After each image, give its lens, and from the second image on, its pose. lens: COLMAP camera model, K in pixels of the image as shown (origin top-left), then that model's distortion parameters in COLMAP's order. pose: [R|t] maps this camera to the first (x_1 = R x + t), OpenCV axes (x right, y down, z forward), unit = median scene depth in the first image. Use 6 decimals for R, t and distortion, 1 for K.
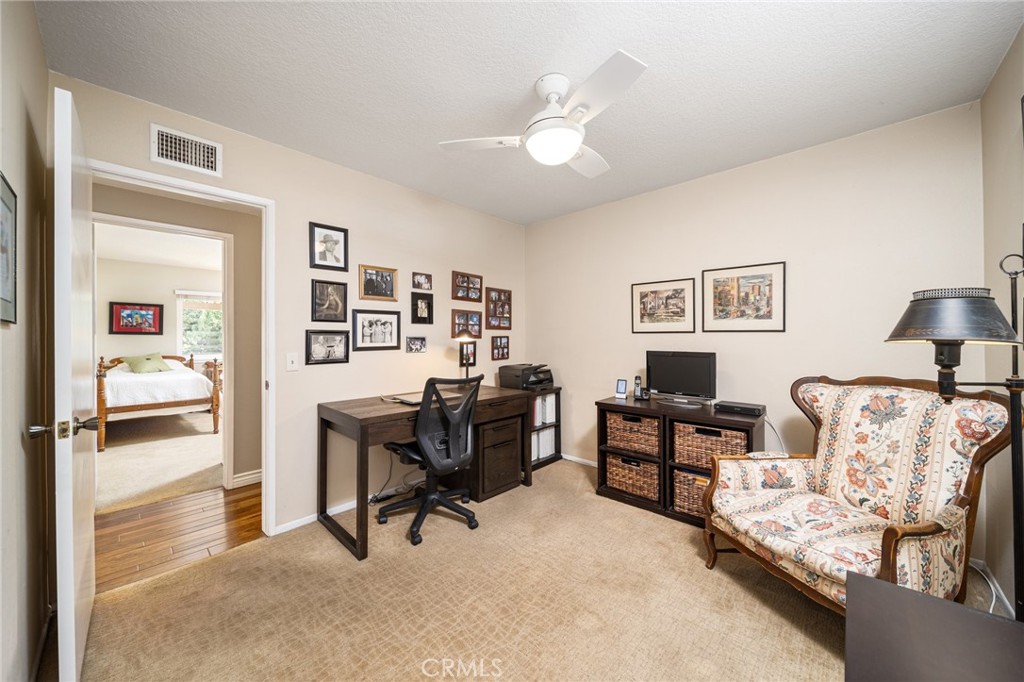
lens RADIAL K [[362.7, 0, 512.0], [0, 362.7, 341.0], [0, 0, 1]] dist [-0.000365, -0.000012]
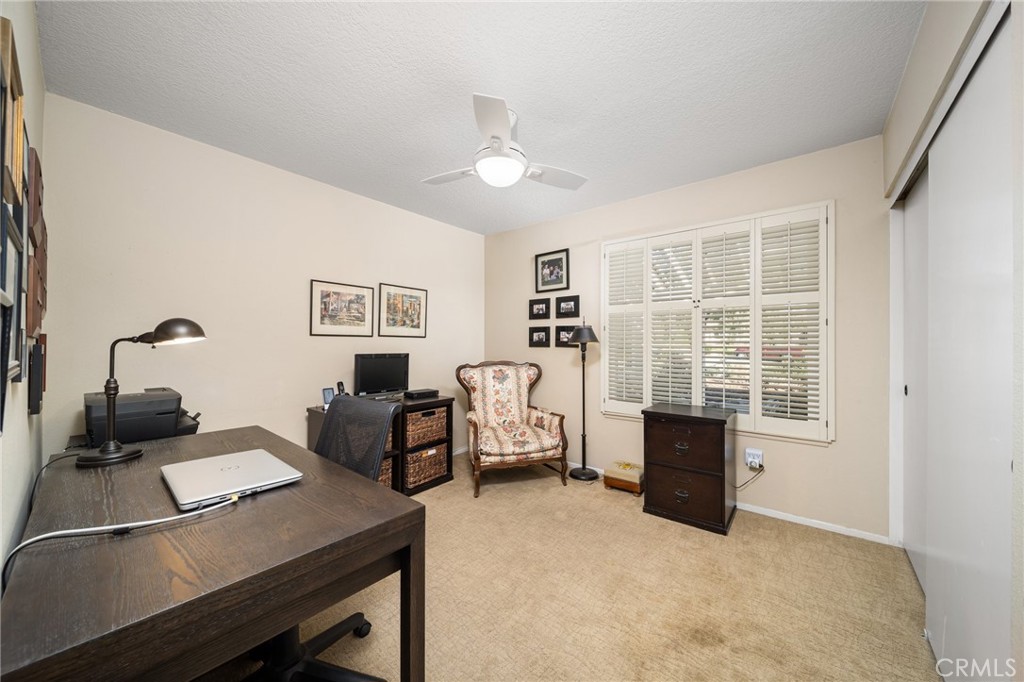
lens RADIAL K [[362.7, 0, 512.0], [0, 362.7, 341.0], [0, 0, 1]] dist [-0.000365, -0.000012]
pose [[-0.057941, 0.007358, 0.998293, -0.694428], [0.004735, 0.999964, -0.007095, 0.000351], [-0.998309, 0.004316, -0.057974, 0.689862]]
